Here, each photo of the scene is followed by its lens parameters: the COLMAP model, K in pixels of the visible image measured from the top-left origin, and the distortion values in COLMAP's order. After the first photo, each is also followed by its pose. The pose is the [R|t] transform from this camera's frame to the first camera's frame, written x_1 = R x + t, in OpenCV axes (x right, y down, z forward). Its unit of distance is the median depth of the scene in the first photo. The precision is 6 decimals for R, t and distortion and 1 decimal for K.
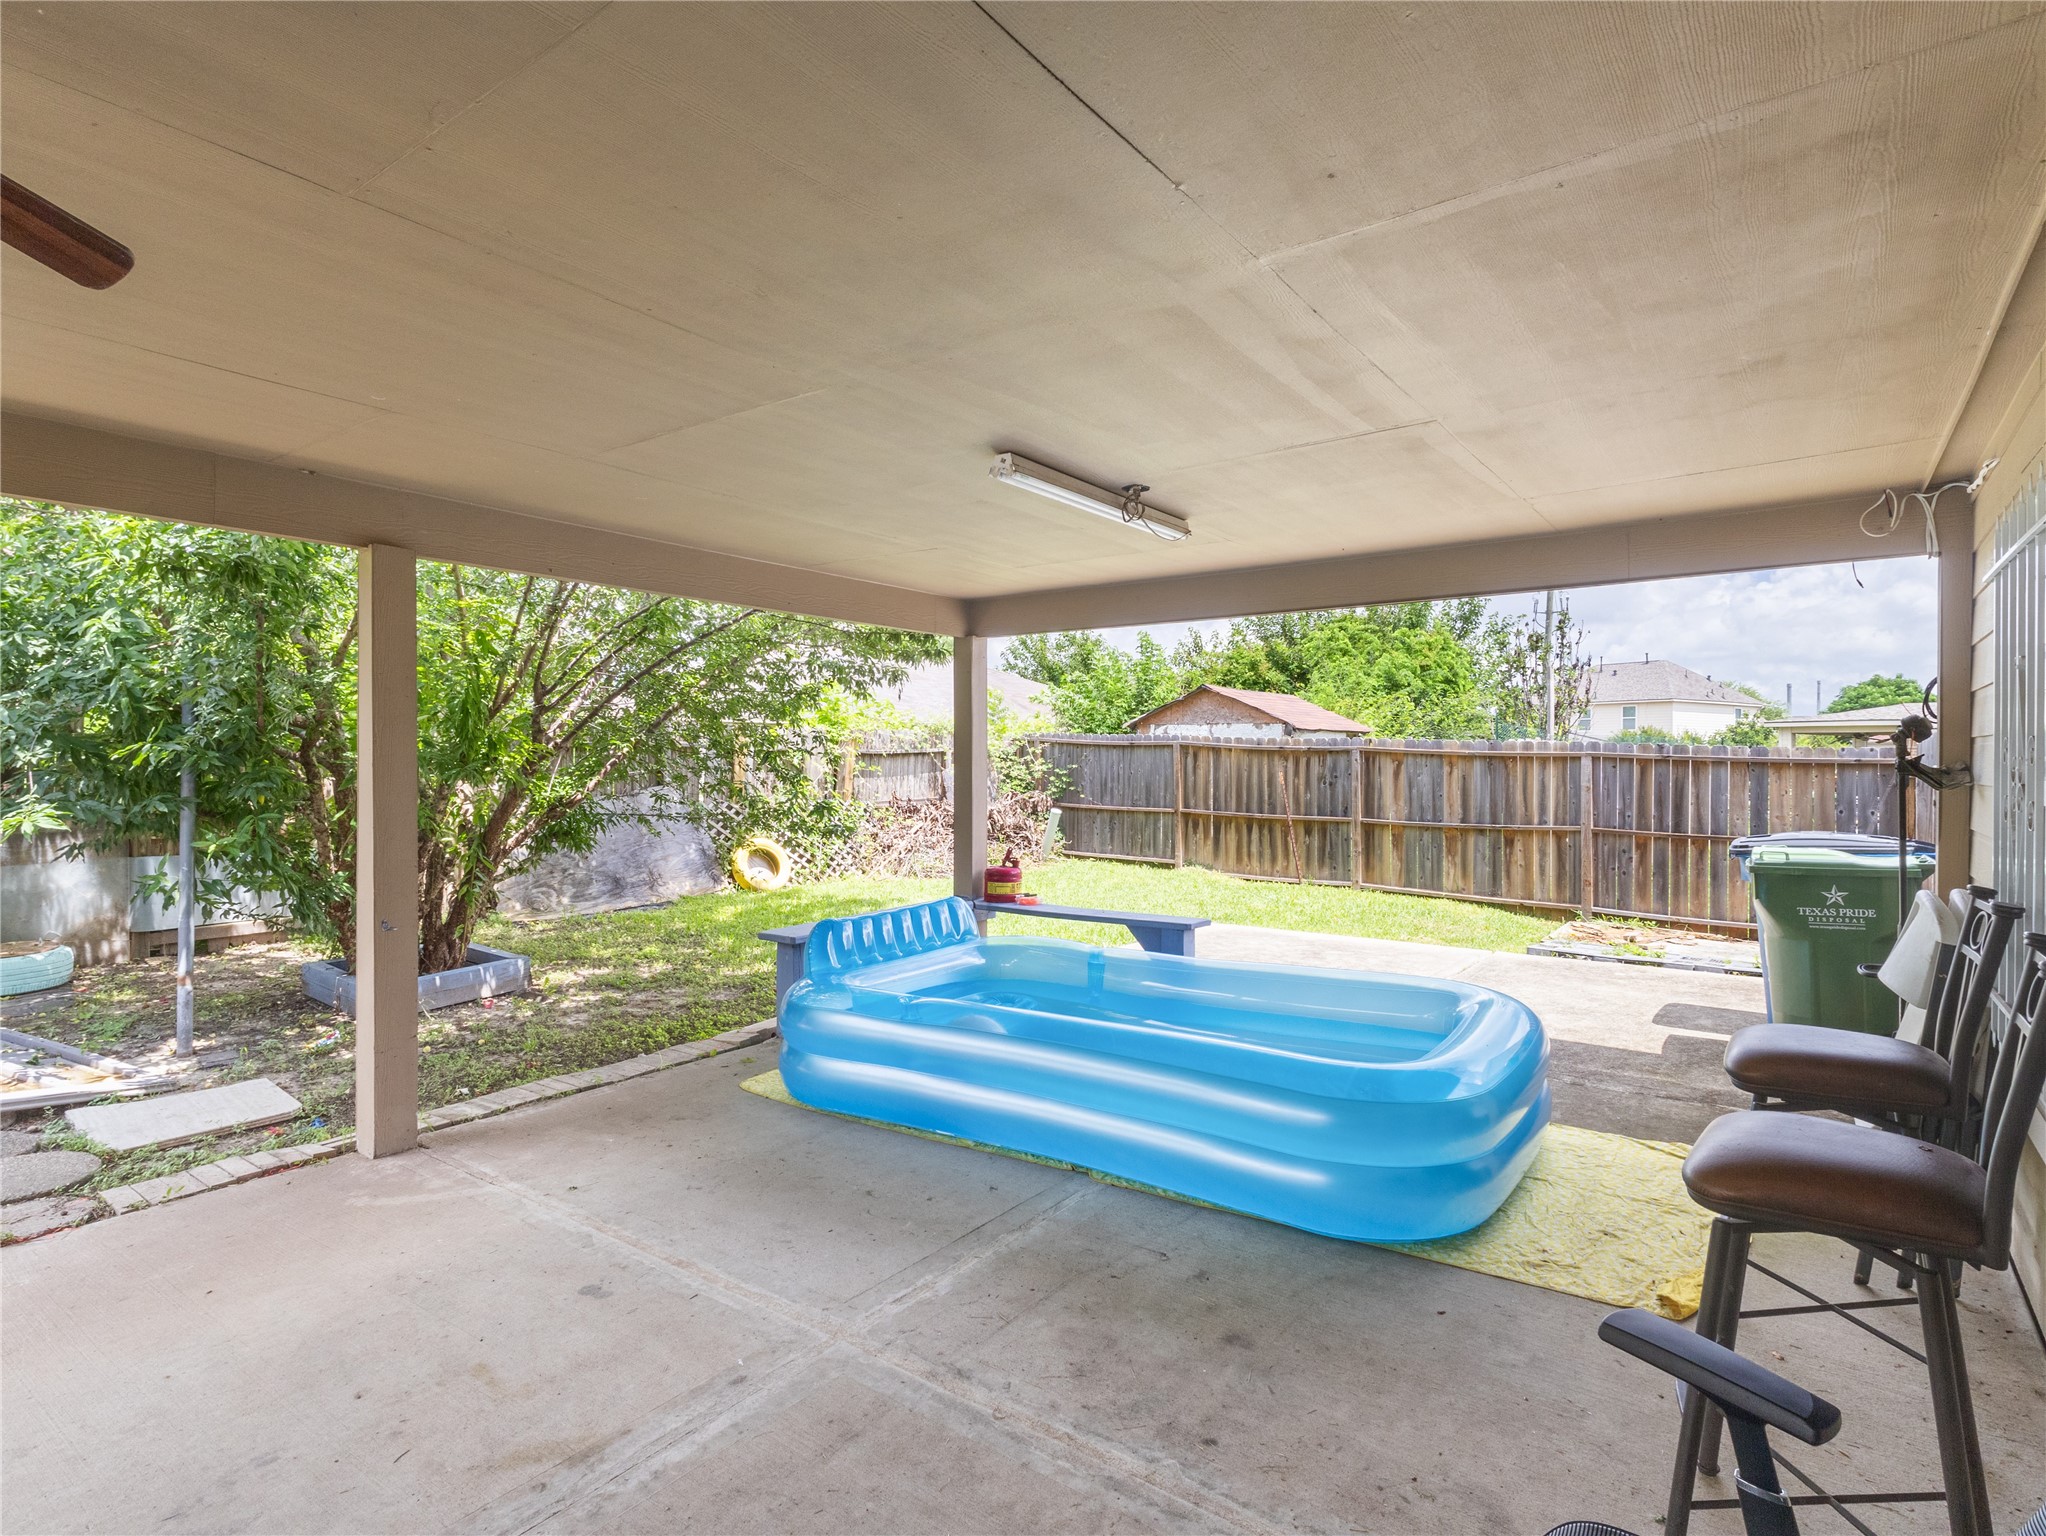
lens RADIAL K [[1079.2, 0, 1025.1], [0, 1079.2, 762.2], [0, 0, 1]] dist [0.013231, 0.000990]
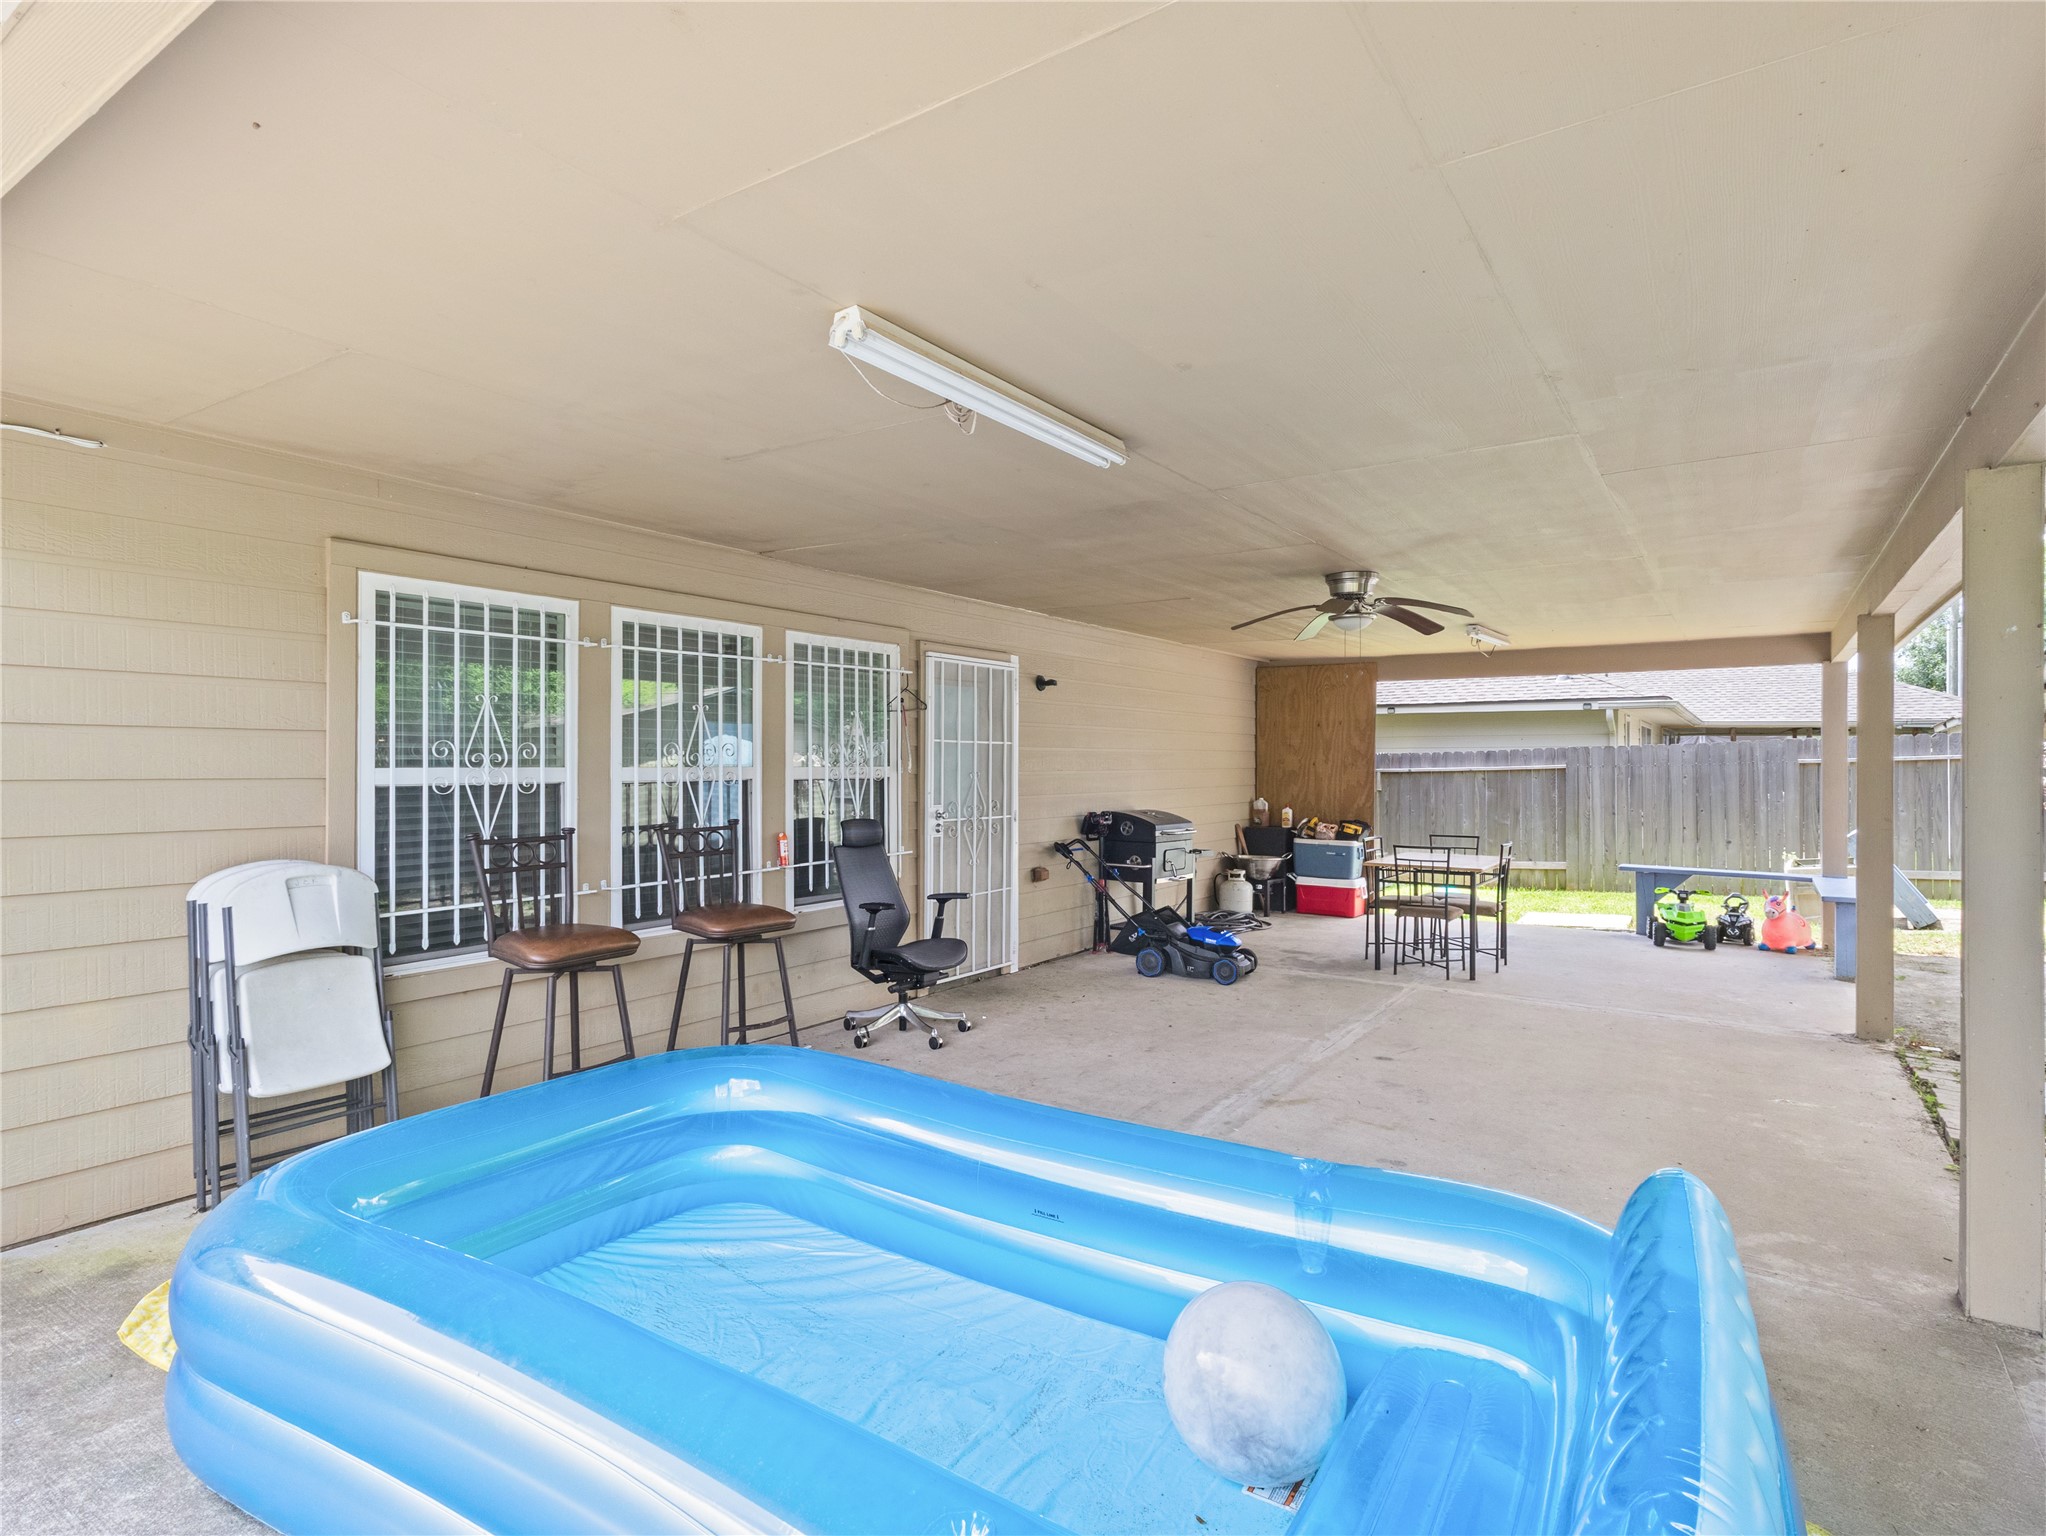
lens RADIAL K [[1079.2, 0, 1021.2], [0, 1079.2, 771.9], [0, 0, 1]] dist [0.013231, 0.000990]
pose [[-0.999073, -0.004368, -0.042827, 0.033837], [-0.004689, 0.999962, 0.007382, -0.000755], [0.042794, 0.007576, -0.999055, 0.649128]]
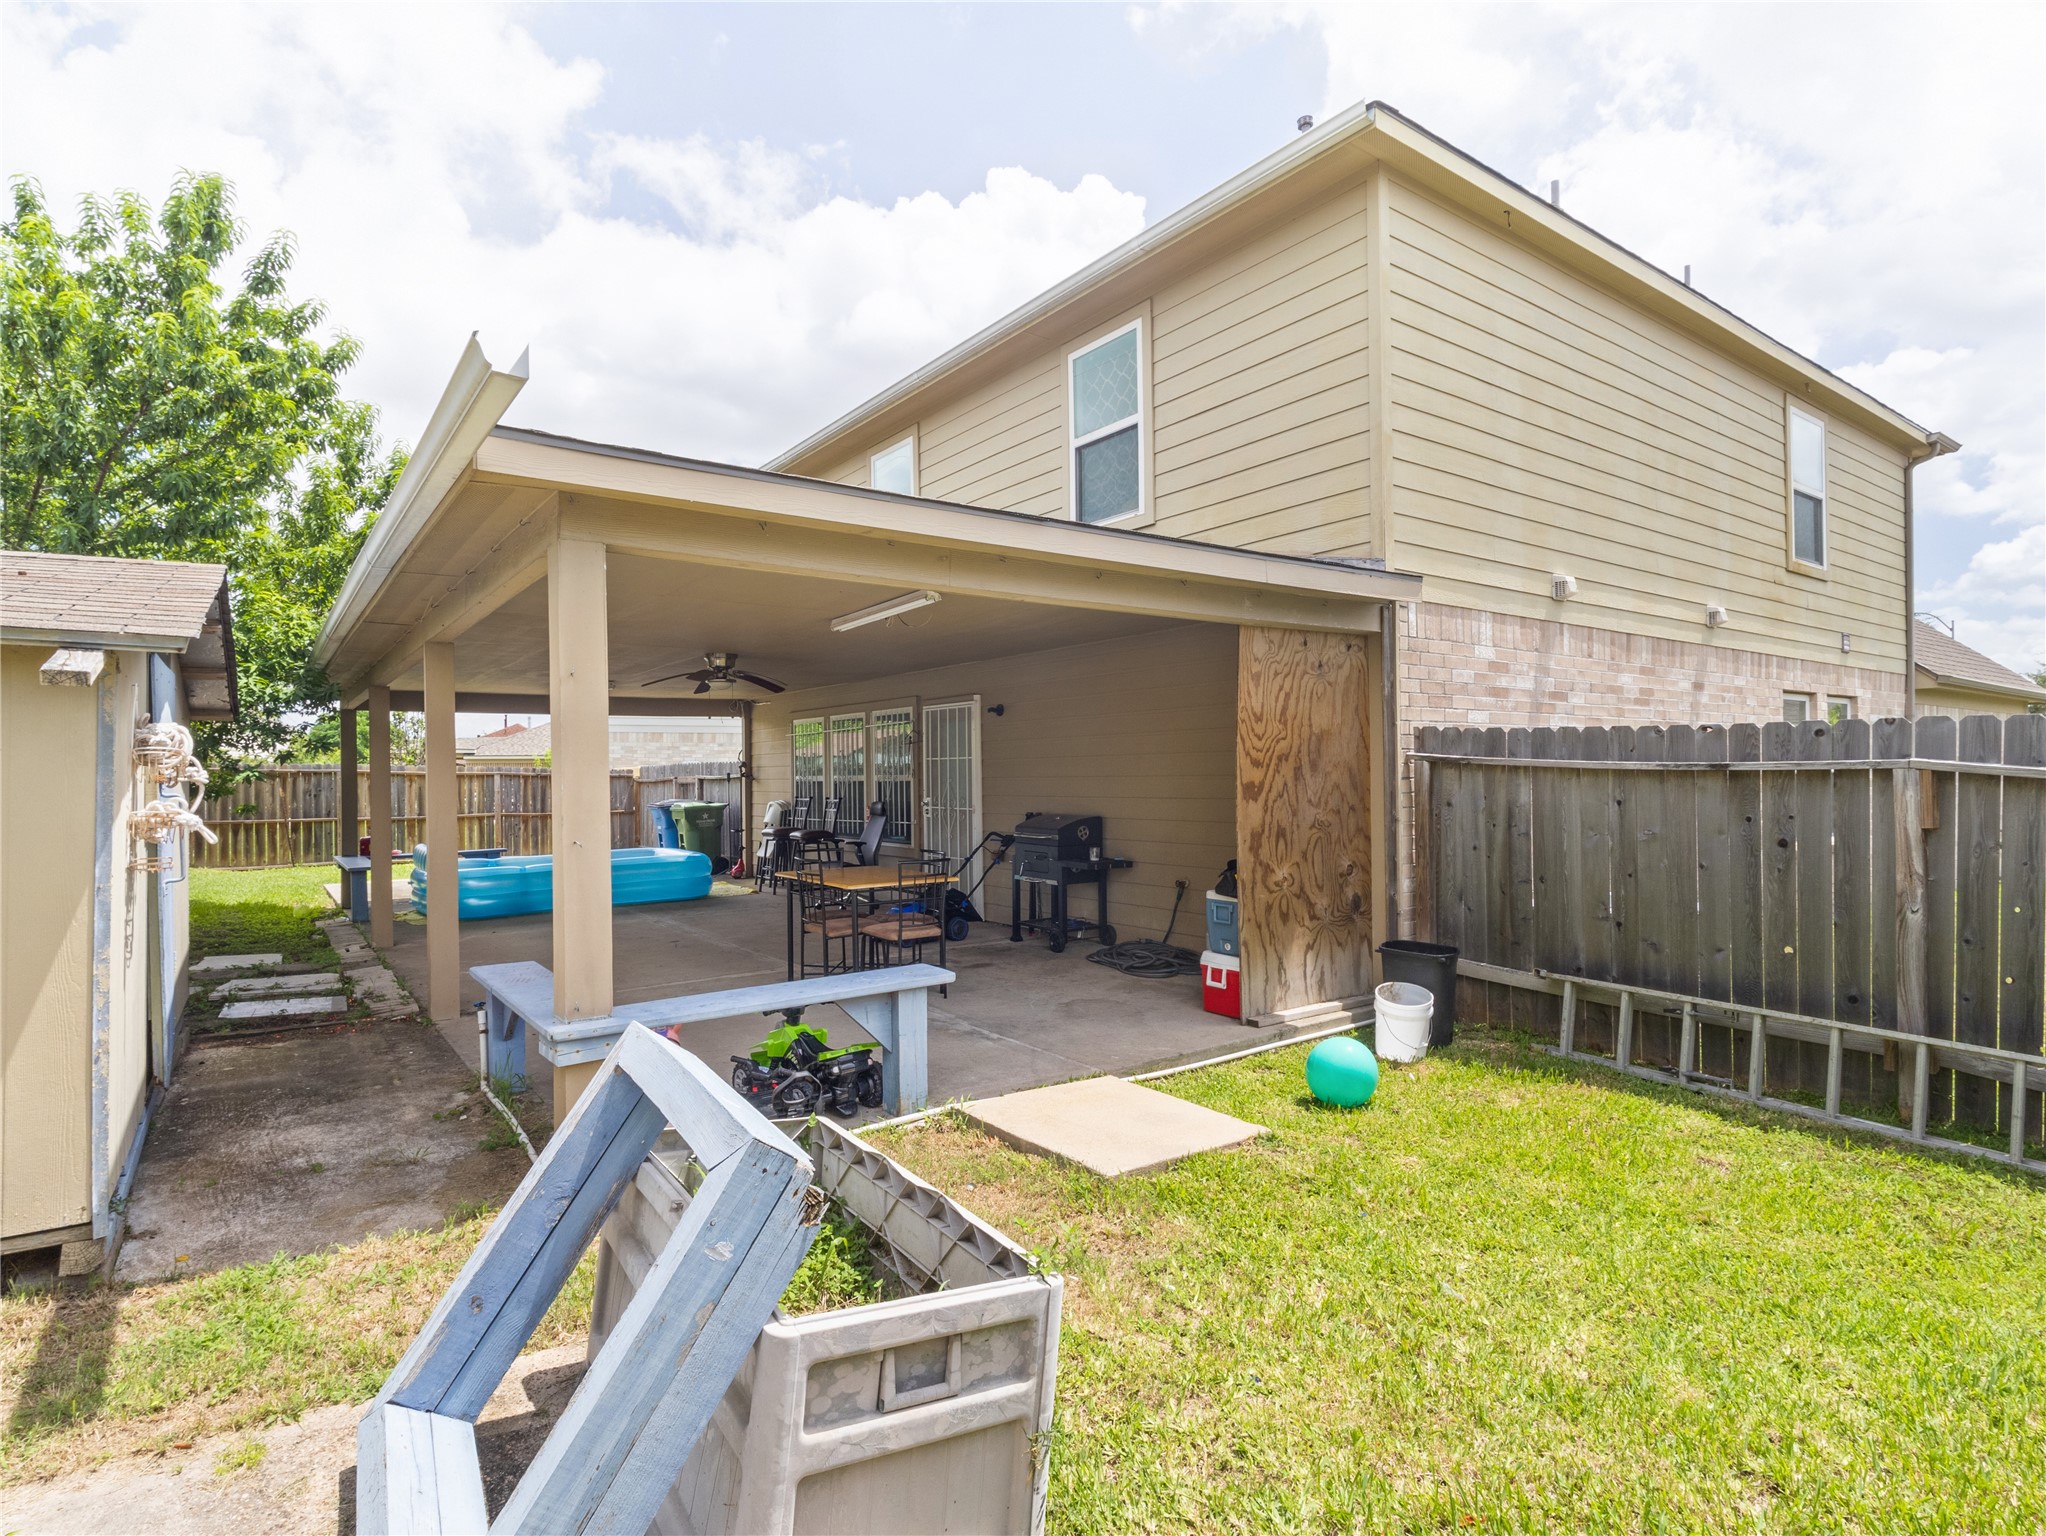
lens RADIAL K [[1079.2, 0, 1024.1], [0, 1079.2, 768.0], [0, 0, 1]] dist [0.013231, 0.000990]
pose [[0.310267, -0.003453, 0.950643, -0.908679], [0.013314, 0.999911, -0.000714, -0.003157], [-0.950556, 0.012878, 0.310286, -0.394555]]
